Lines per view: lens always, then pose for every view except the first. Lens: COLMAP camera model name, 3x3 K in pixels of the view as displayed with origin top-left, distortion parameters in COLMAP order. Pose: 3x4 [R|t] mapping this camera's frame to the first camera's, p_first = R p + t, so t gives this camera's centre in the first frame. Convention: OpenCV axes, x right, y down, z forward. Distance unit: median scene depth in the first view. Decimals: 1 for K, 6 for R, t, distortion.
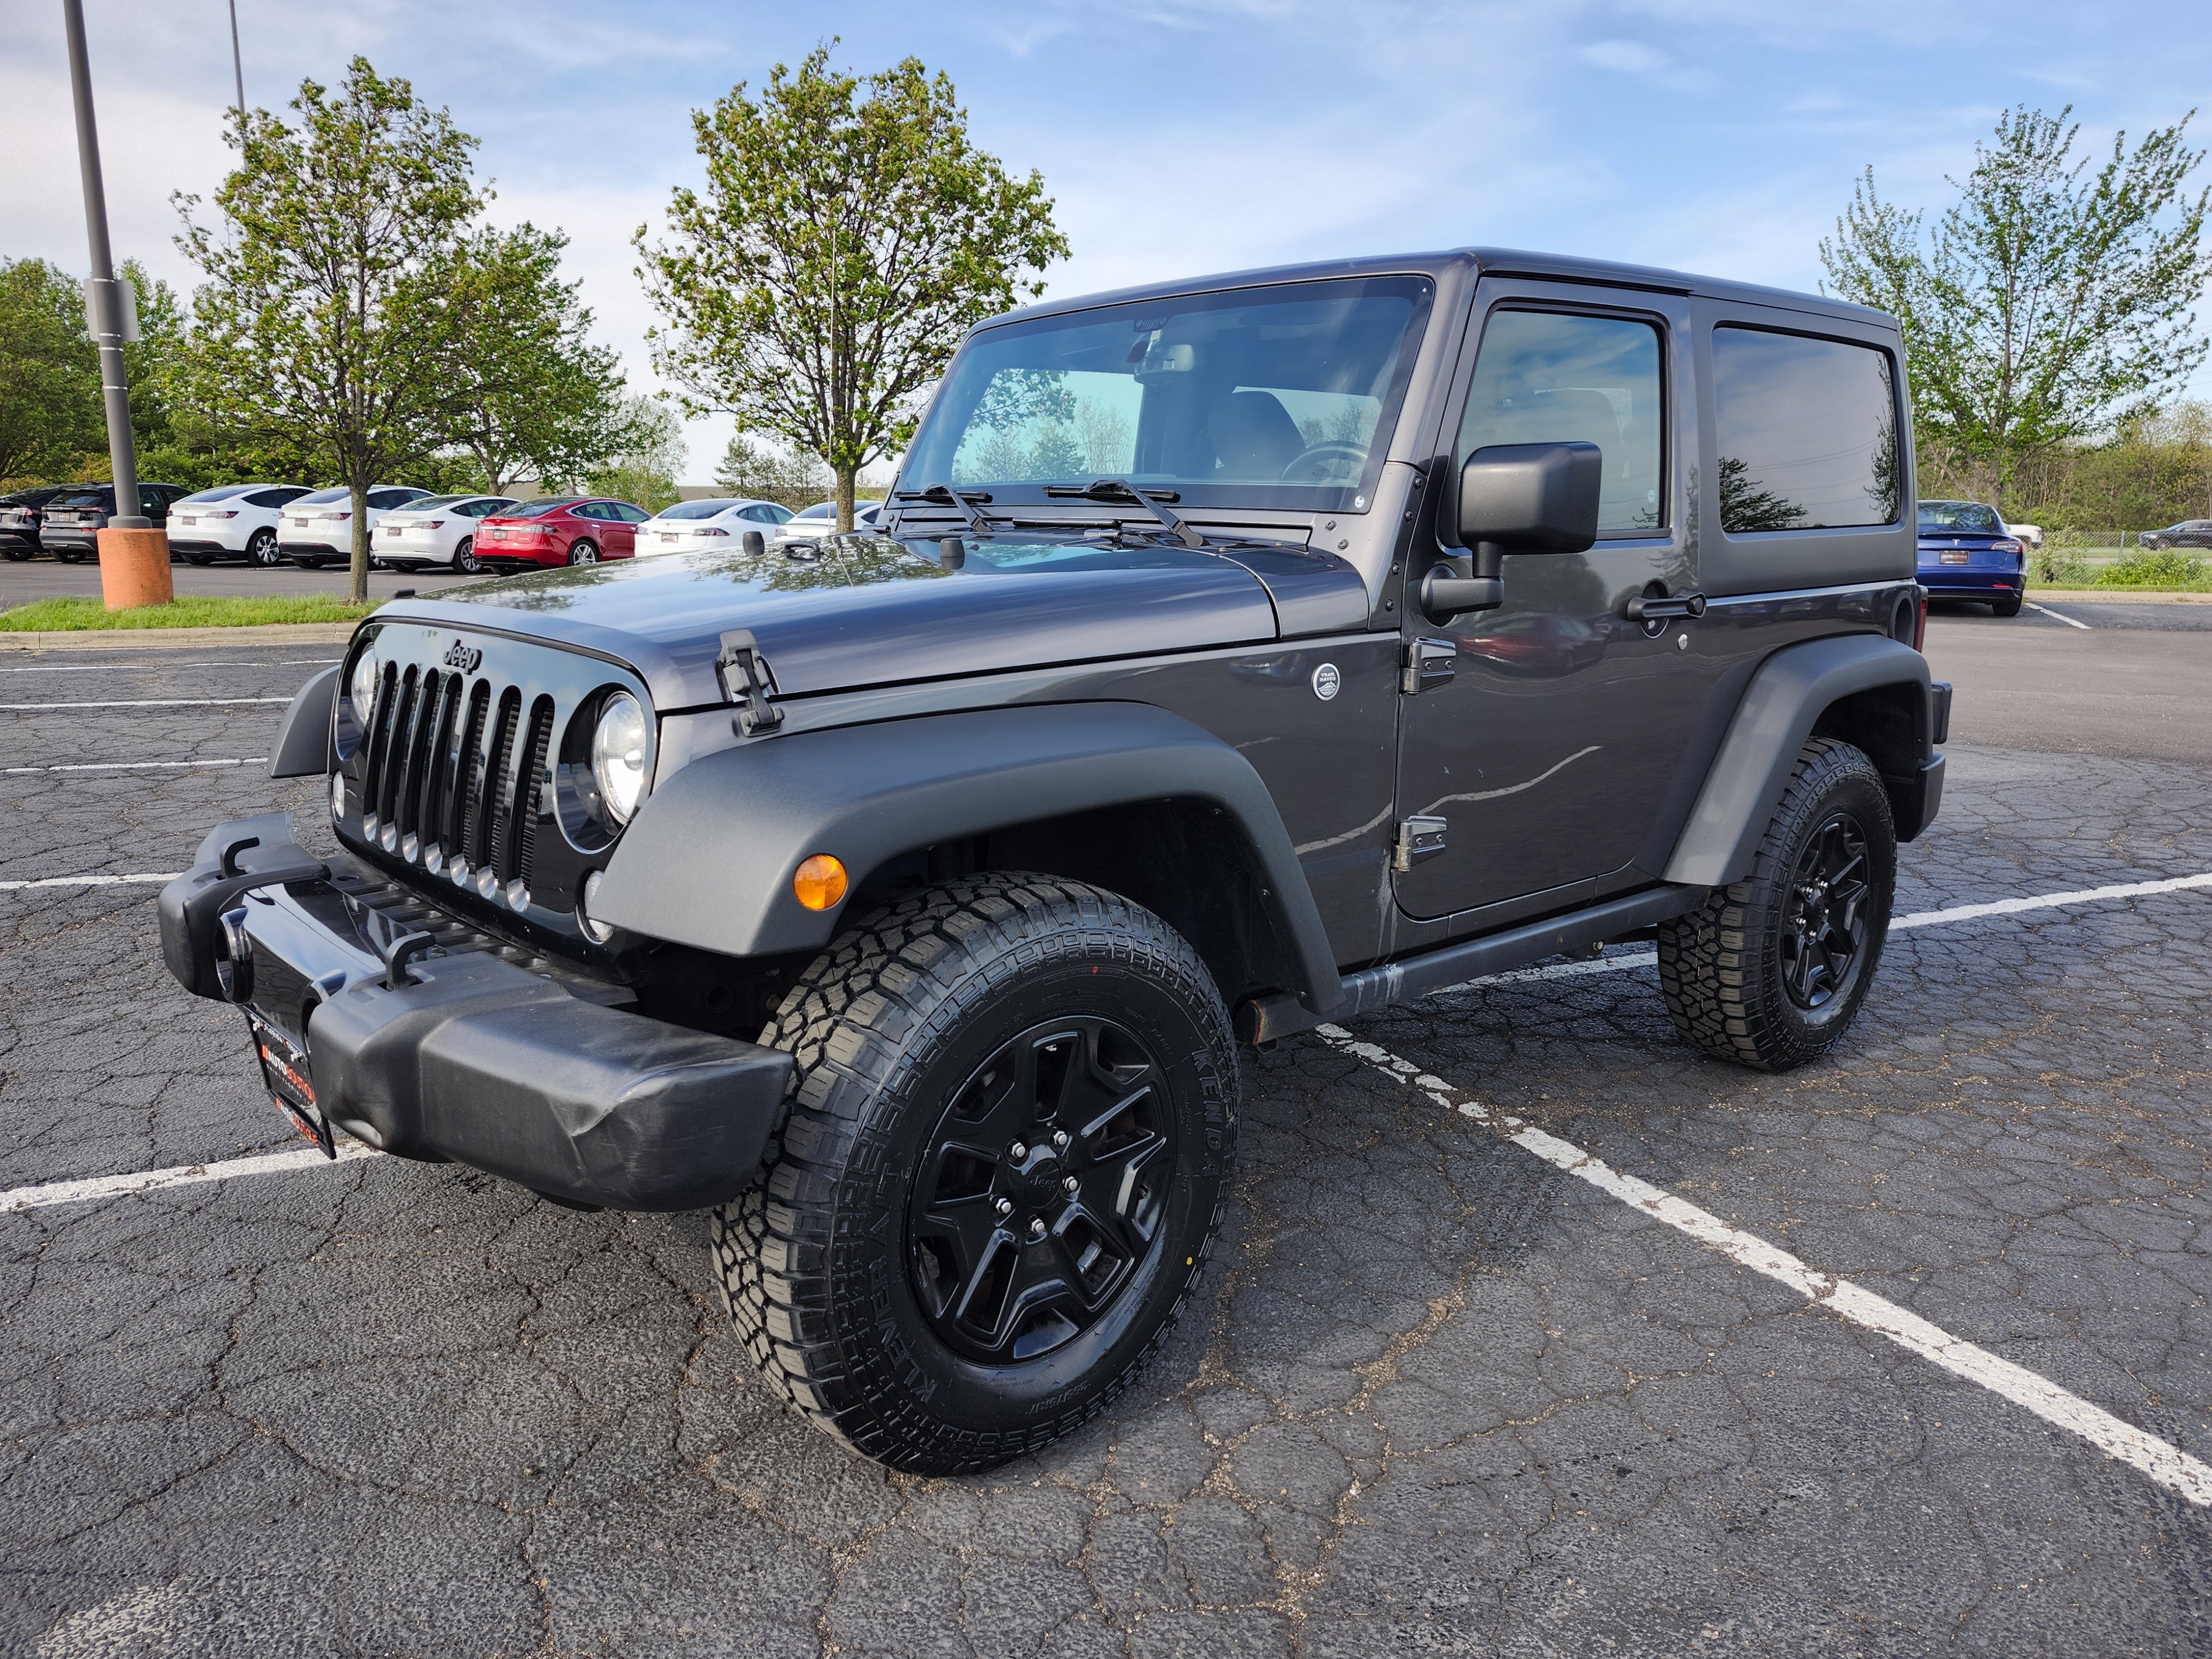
lens RADIAL K [[1504.6, 0, 1105.6], [0, 1504.6, 770.1], [0, 0, 1]] dist [0.028977, -0.004854]
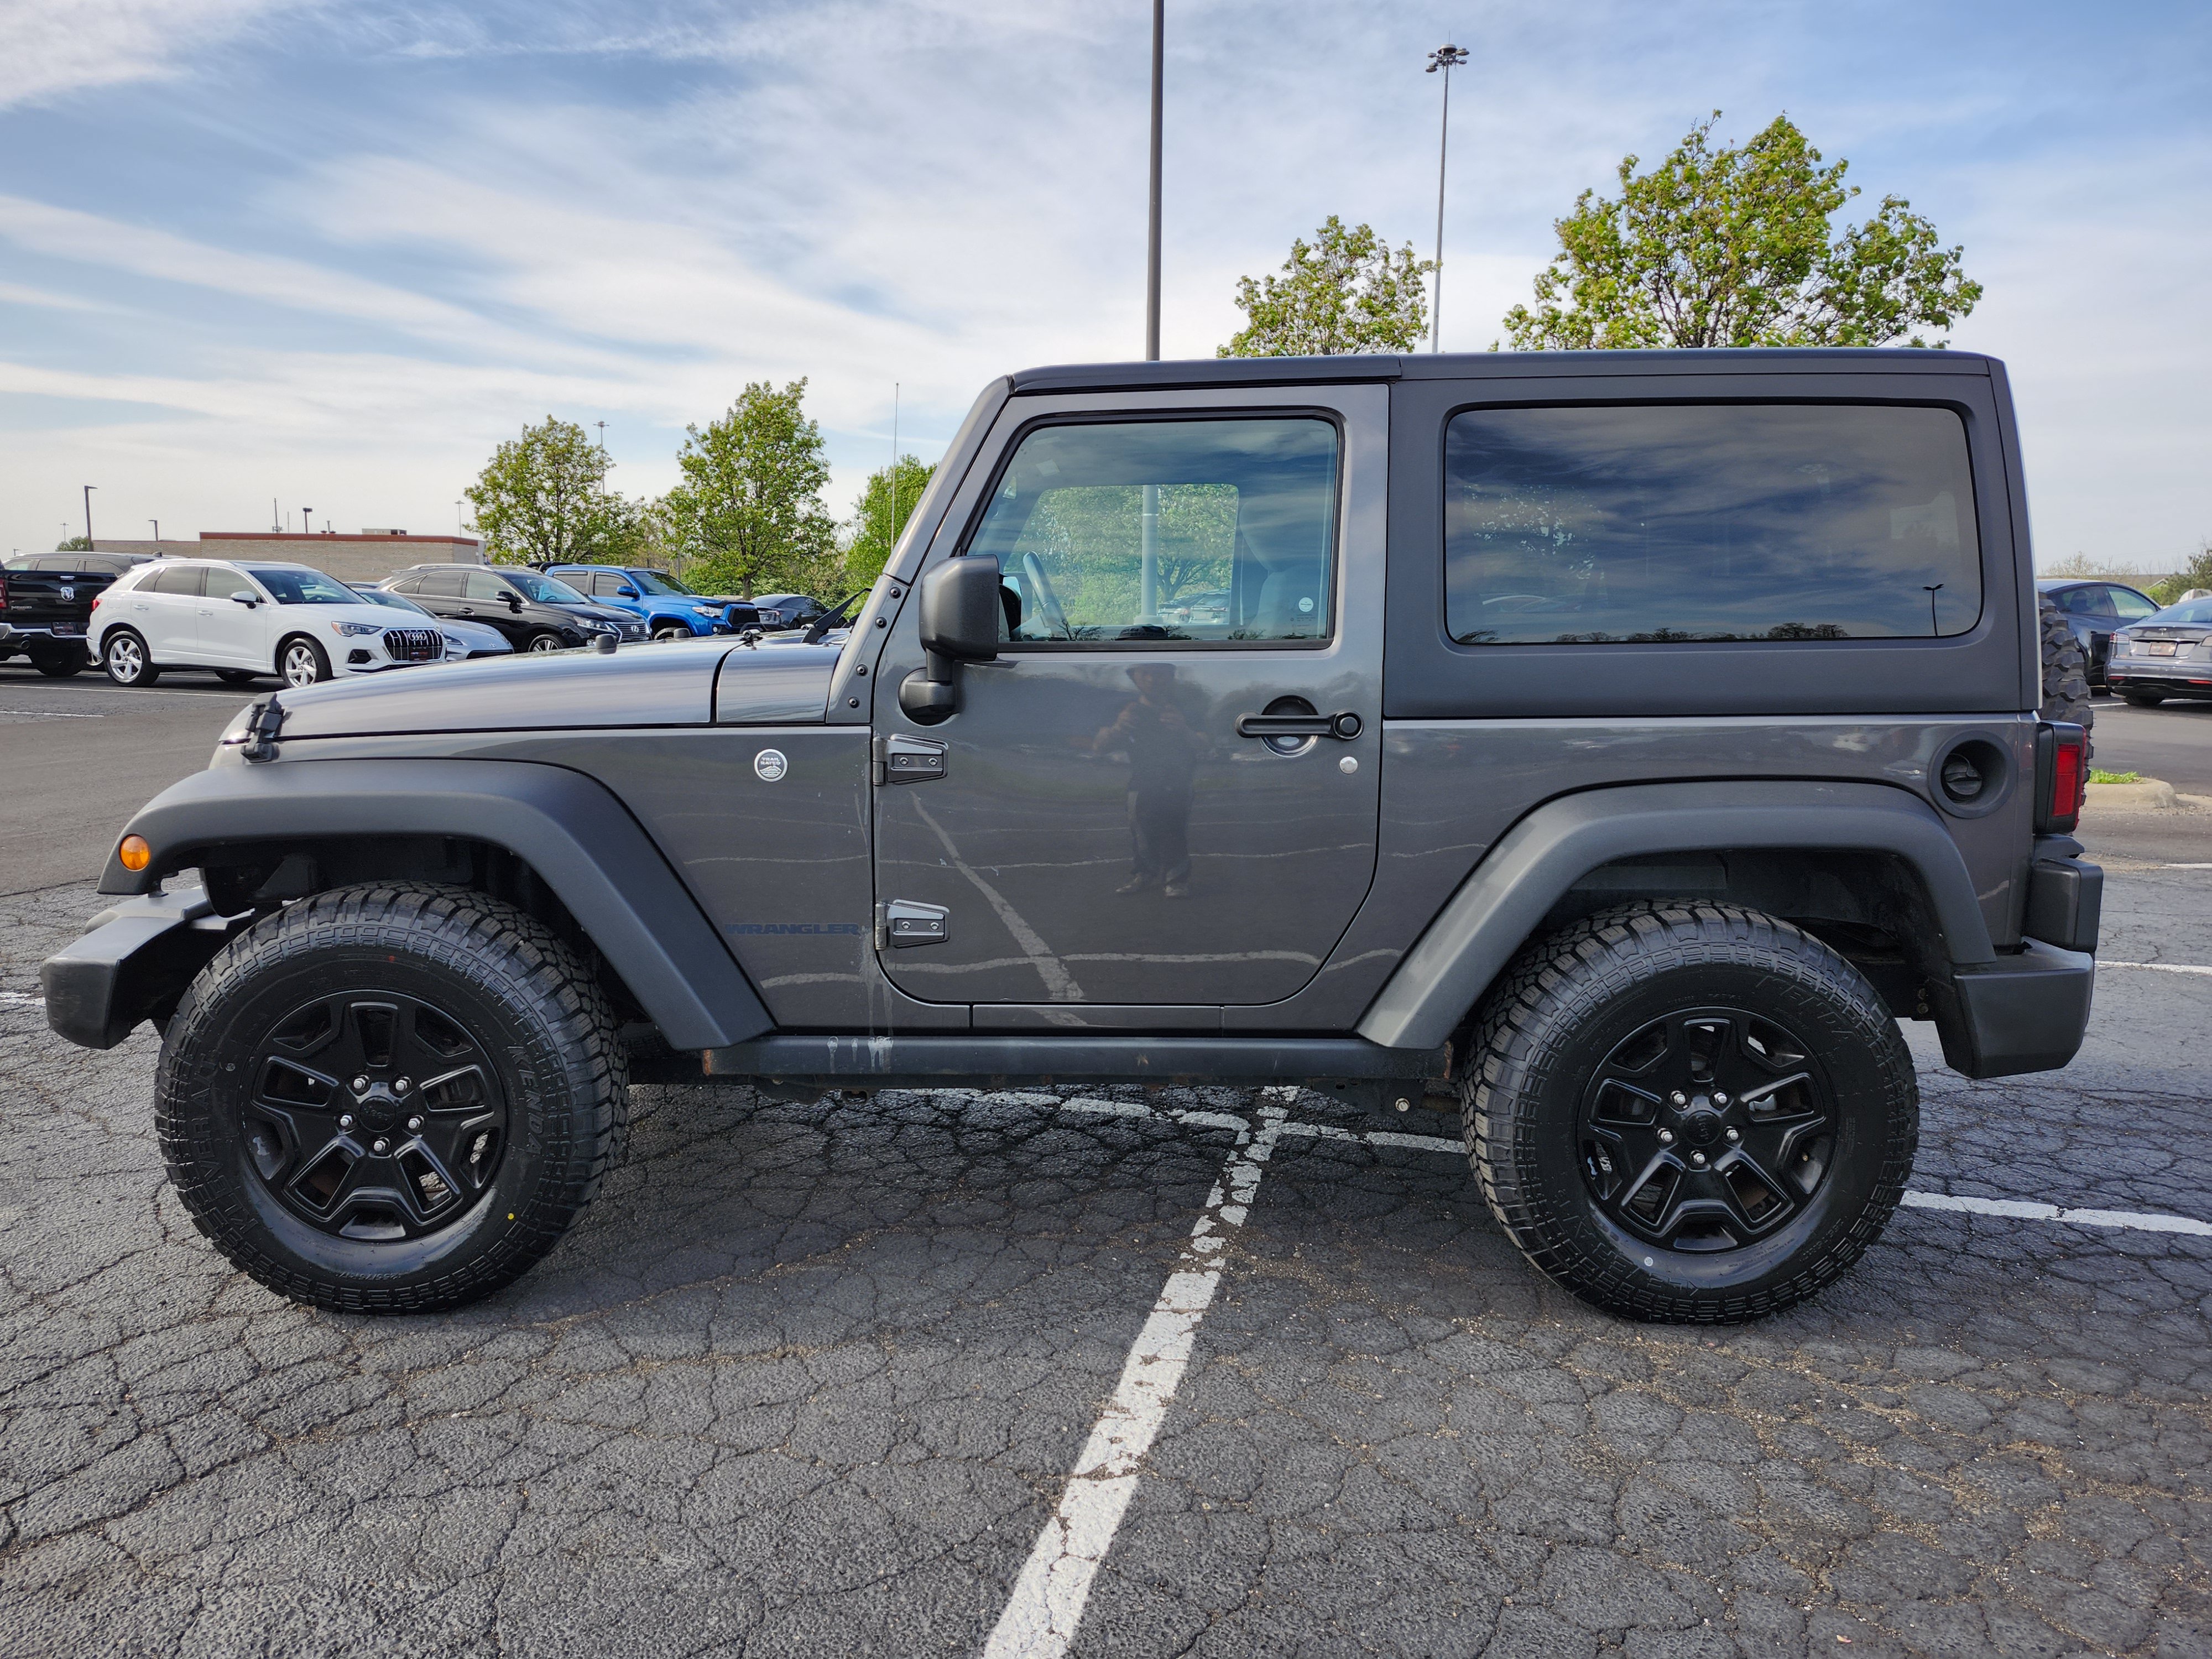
lens RADIAL K [[1498.9, 0, 1110.3], [0, 1498.9, 808.4], [0, 0, 1]] dist [0.095475, -0.140669]
pose [[0.762371, 0.084066, -0.641656, 0.985508], [-0.107771, 0.994173, 0.002204, -0.051881], [0.638103, 0.067472, 0.766989, 0.273731]]
